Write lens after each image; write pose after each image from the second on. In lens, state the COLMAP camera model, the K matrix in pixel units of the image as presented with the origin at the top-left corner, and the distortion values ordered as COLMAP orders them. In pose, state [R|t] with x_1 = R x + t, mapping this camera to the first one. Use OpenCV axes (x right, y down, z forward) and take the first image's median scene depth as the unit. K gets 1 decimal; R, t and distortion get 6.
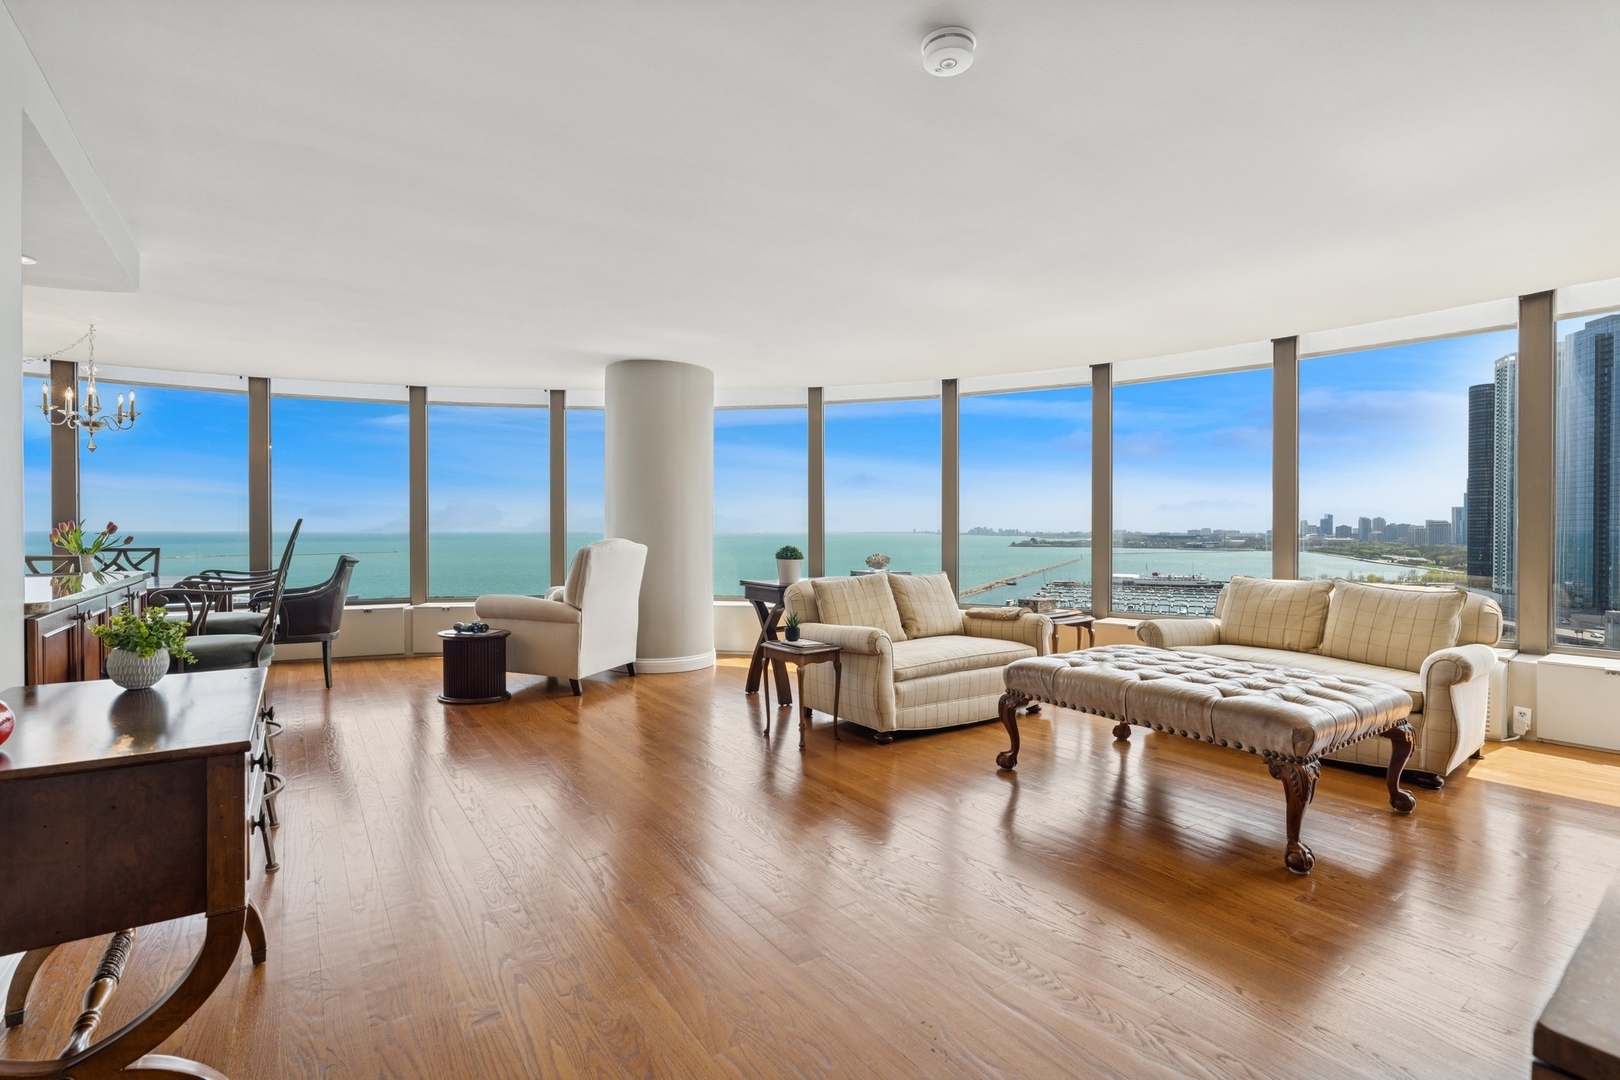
lens RADIAL K [[744.2, 0, 809.6], [0, 744.2, 535.2], [0, 0, 1]] dist [-0.004903, 0.000302]
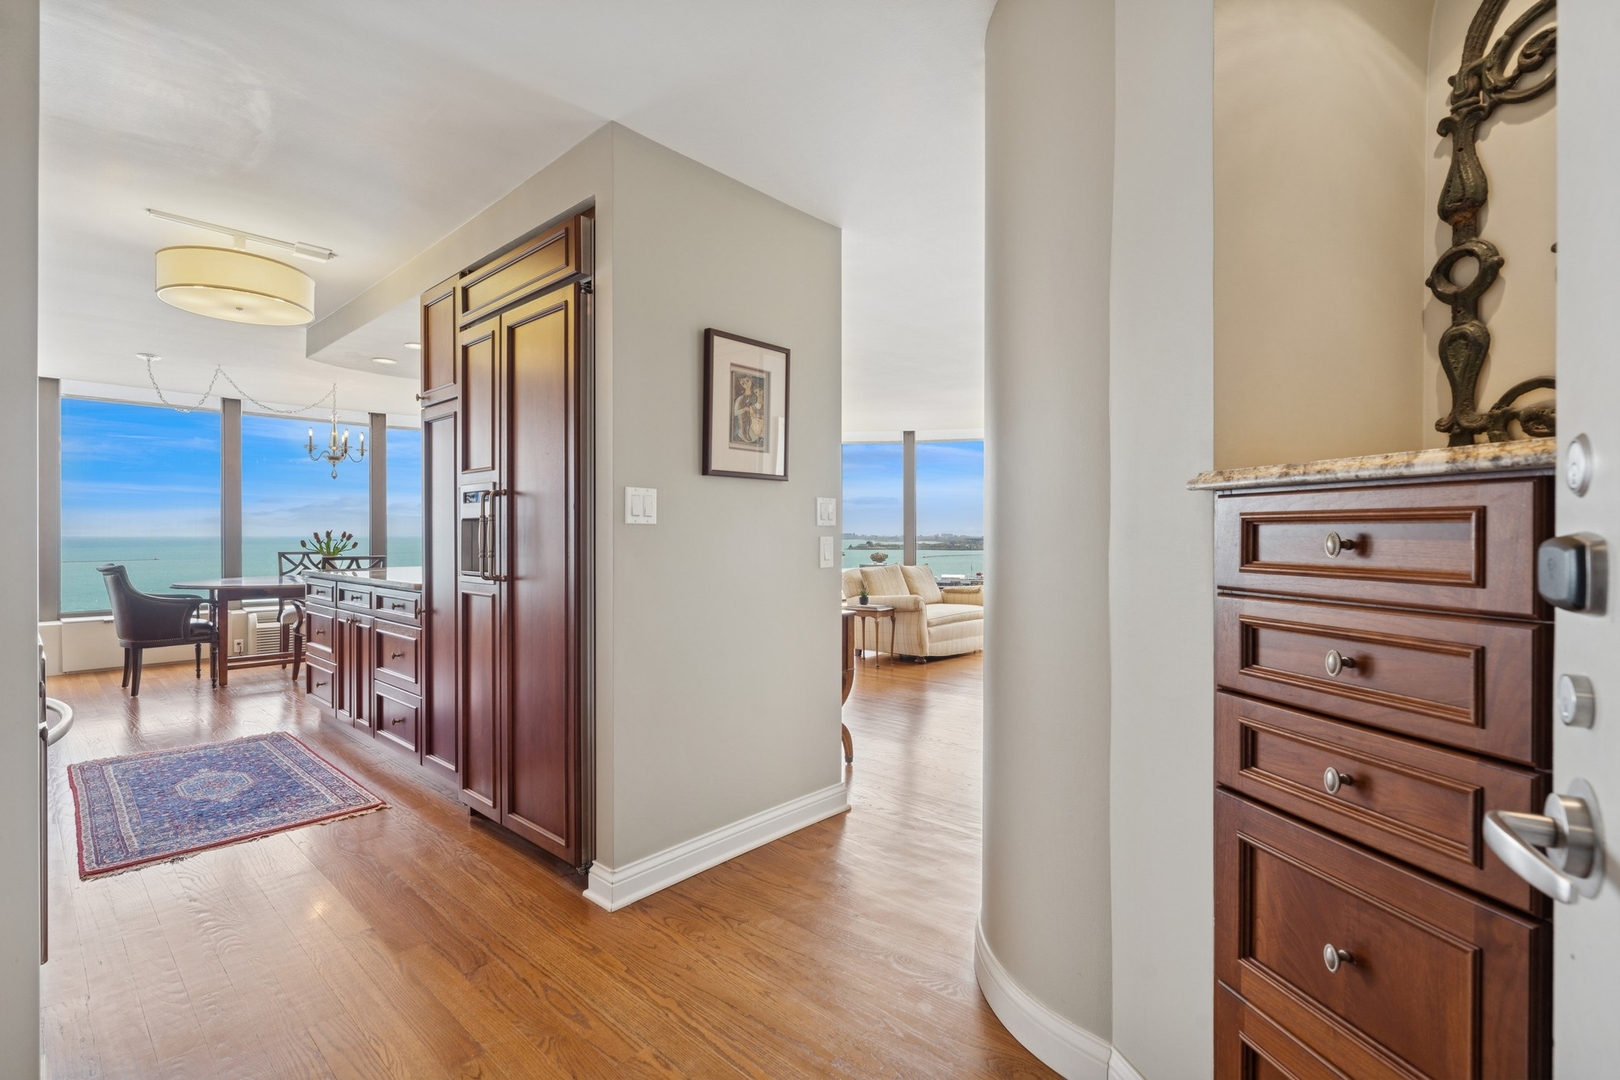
lens RADIAL K [[744.2, 0, 804.3], [0, 744.2, 537.1], [0, 0, 1]] dist [-0.004903, 0.000302]
pose [[0.978734, -0.001667, 0.205129, -0.486403], [0.002109, 0.999996, -0.001938, -0.004245], [-0.205125, 0.002329, 0.978733, -0.572156]]
